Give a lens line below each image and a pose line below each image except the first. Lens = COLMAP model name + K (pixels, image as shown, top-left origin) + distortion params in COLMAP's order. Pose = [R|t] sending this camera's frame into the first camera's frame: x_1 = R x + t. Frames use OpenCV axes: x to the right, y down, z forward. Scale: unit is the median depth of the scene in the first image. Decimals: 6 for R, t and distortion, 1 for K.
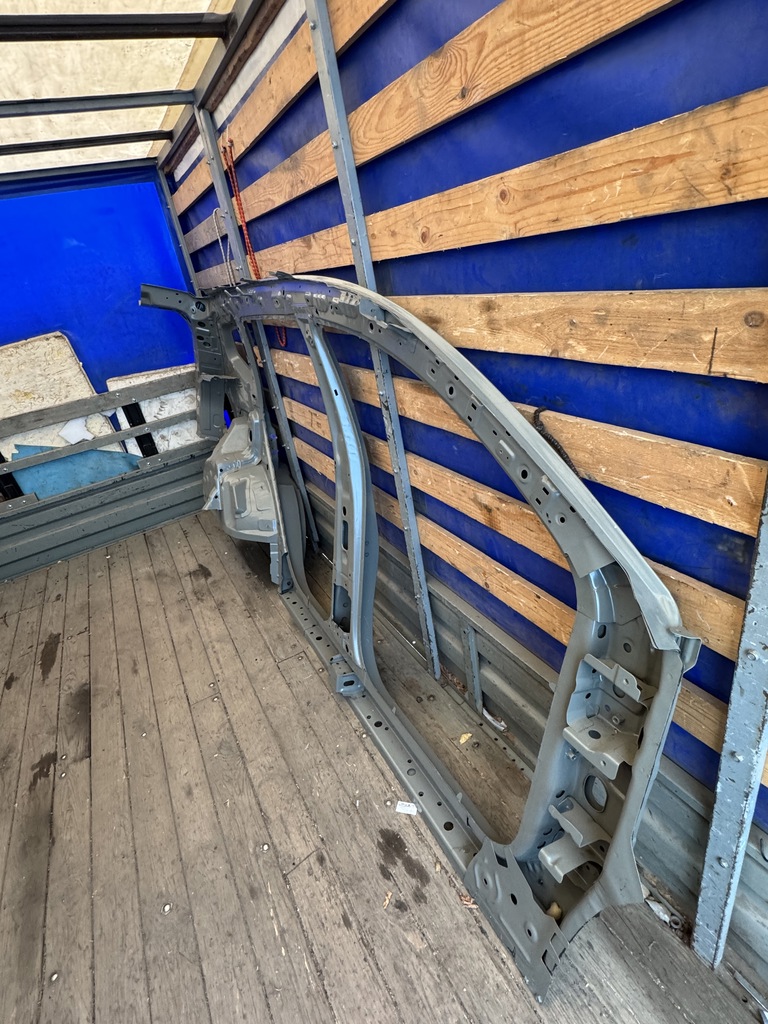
lens RADIAL K [[519.4, 0, 383.3], [0, 519.4, 513.3], [0, 0, 1]] dist [-0.000209, 0.001342]
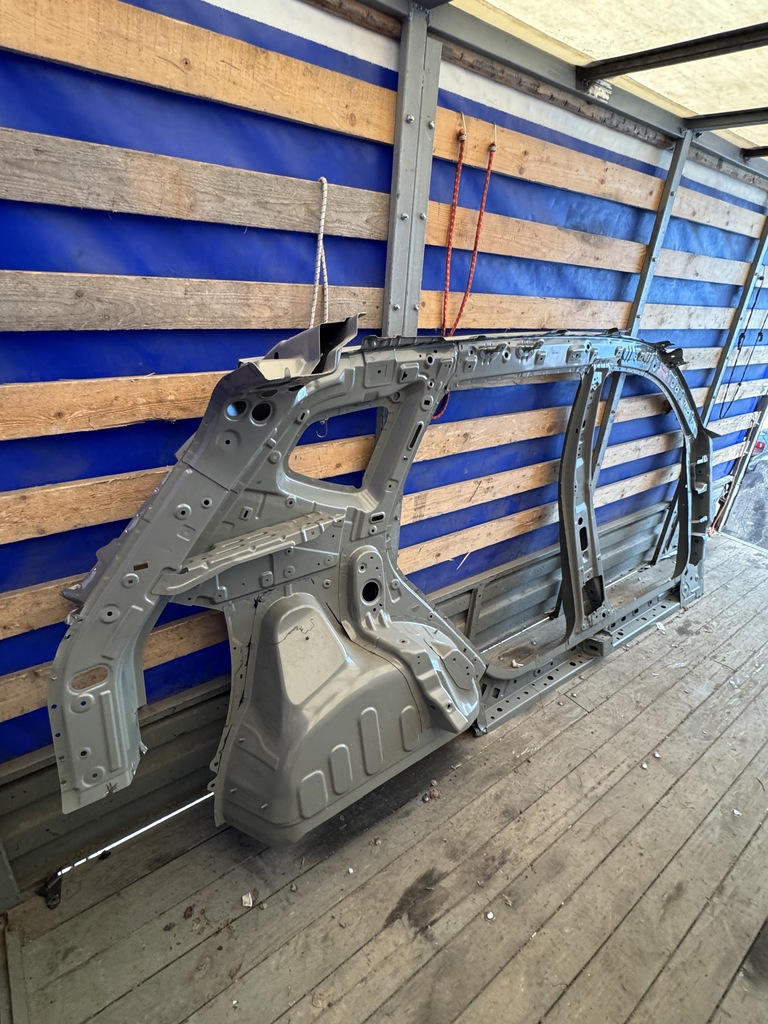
lens RADIAL K [[519.4, 0, 384.0], [0, 519.4, 509.2], [0, 0, 1]] dist [-0.000209, 0.001342]
pose [[-0.162757, -0.270027, 0.948997, -1.584074], [0.398500, 0.861894, 0.313587, -0.819063], [-0.902612, 0.429214, -0.032674, 1.995882]]
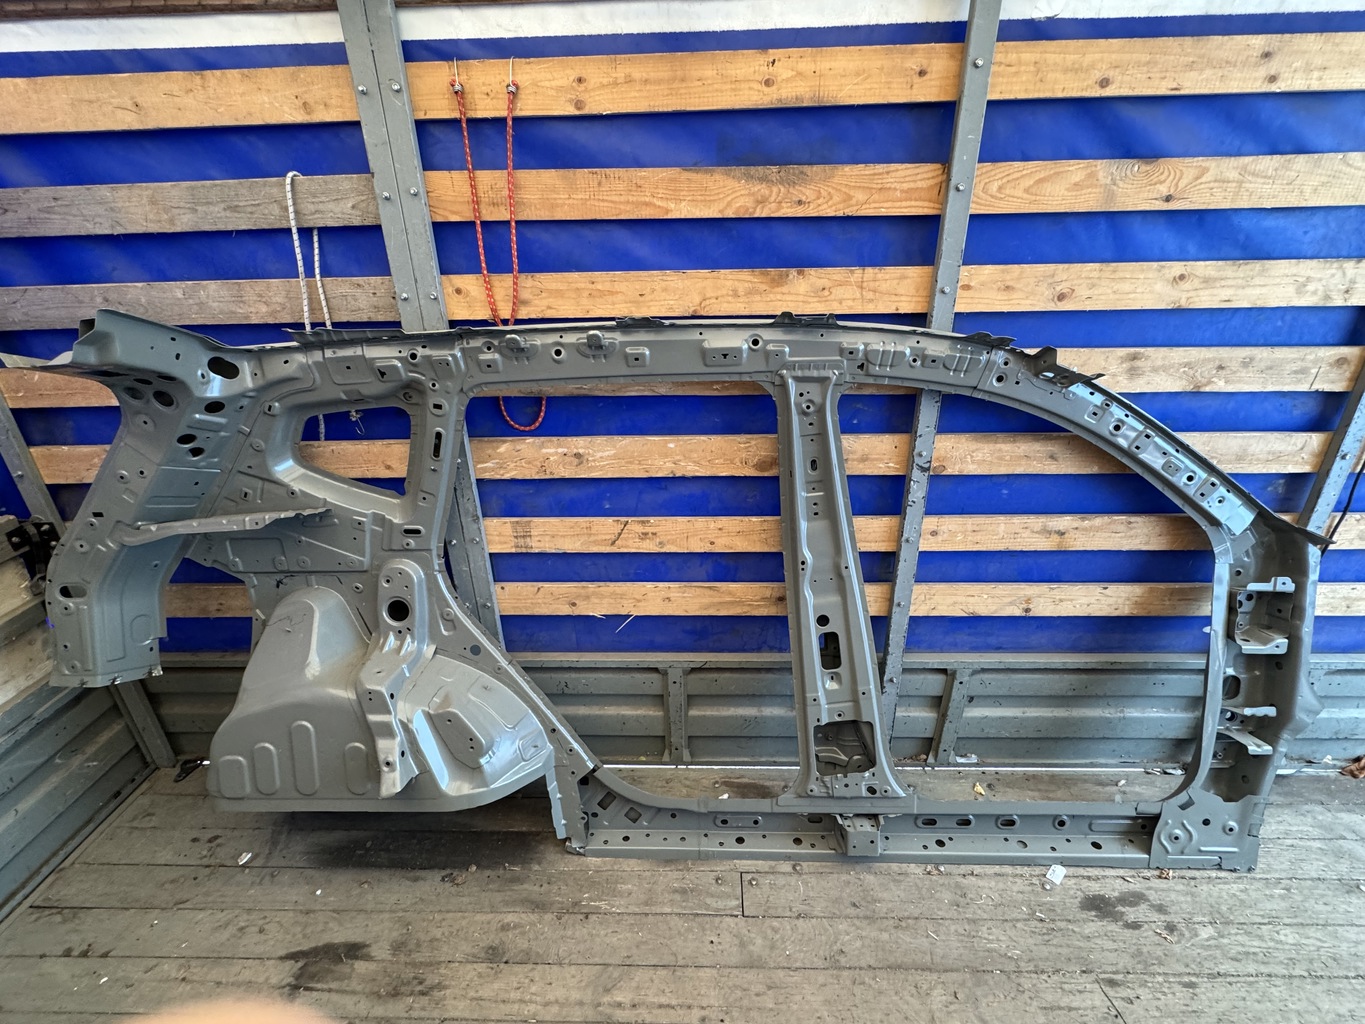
lens RADIAL K [[621.8, 0, 685.0], [0, 621.8, 515.9], [0, 0, 1]] dist [0.001138, -0.001041]
pose [[0.498954, -0.206247, 0.841729, -1.252572], [0.331288, 0.942893, 0.034656, -0.339394], [-0.800808, 0.261563, 0.538787, 0.877022]]
